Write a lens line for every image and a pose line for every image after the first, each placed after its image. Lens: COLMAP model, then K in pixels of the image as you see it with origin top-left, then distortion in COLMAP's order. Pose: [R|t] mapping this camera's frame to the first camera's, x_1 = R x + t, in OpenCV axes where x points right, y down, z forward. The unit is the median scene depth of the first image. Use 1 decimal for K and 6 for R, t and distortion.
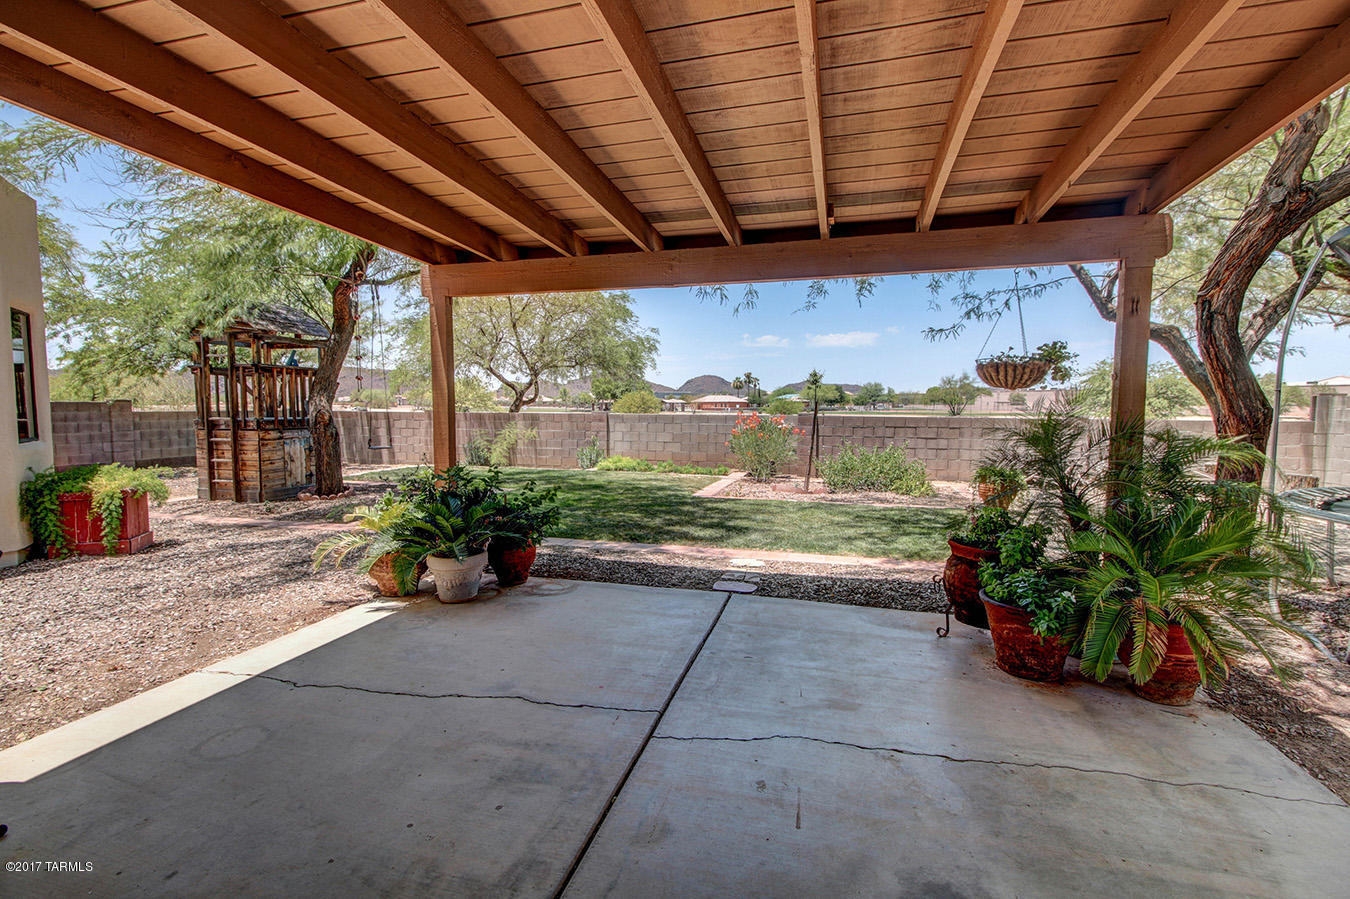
lens RADIAL K [[620.7, 0, 675.0], [0, 620.7, 449.5], [0, 0, 1]] dist [-0.000906, -0.000138]
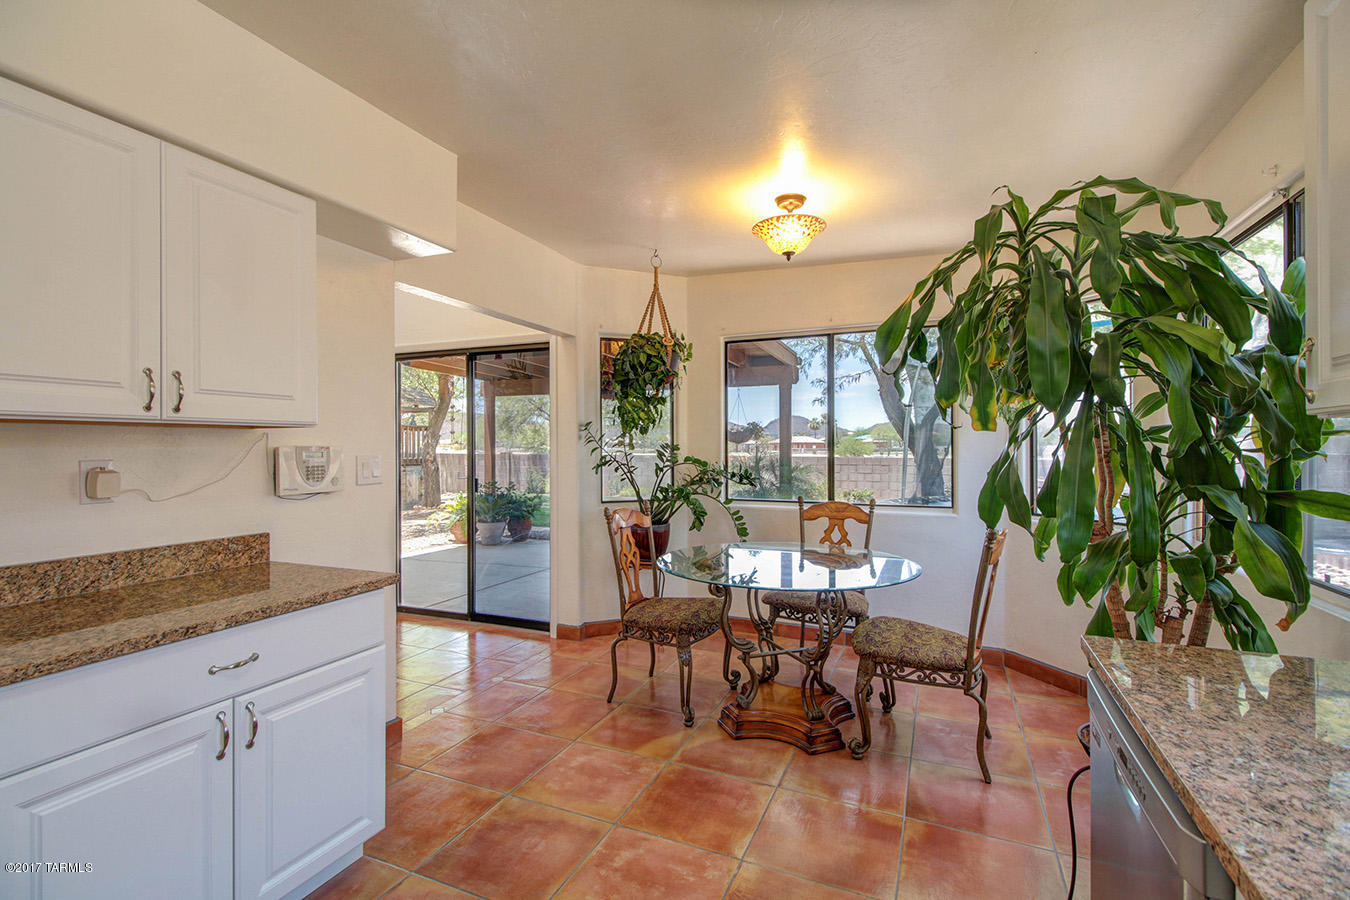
lens RADIAL K [[620.7, 0, 675.0], [0, 620.7, 450.0], [0, 0, 1]] dist [-0.000906, -0.000138]
pose [[0.990731, -0.002558, -0.135818, 0.245354], [-0.006283, 0.997889, -0.064630, 0.025832], [0.135697, 0.064885, 0.988624, -0.443662]]
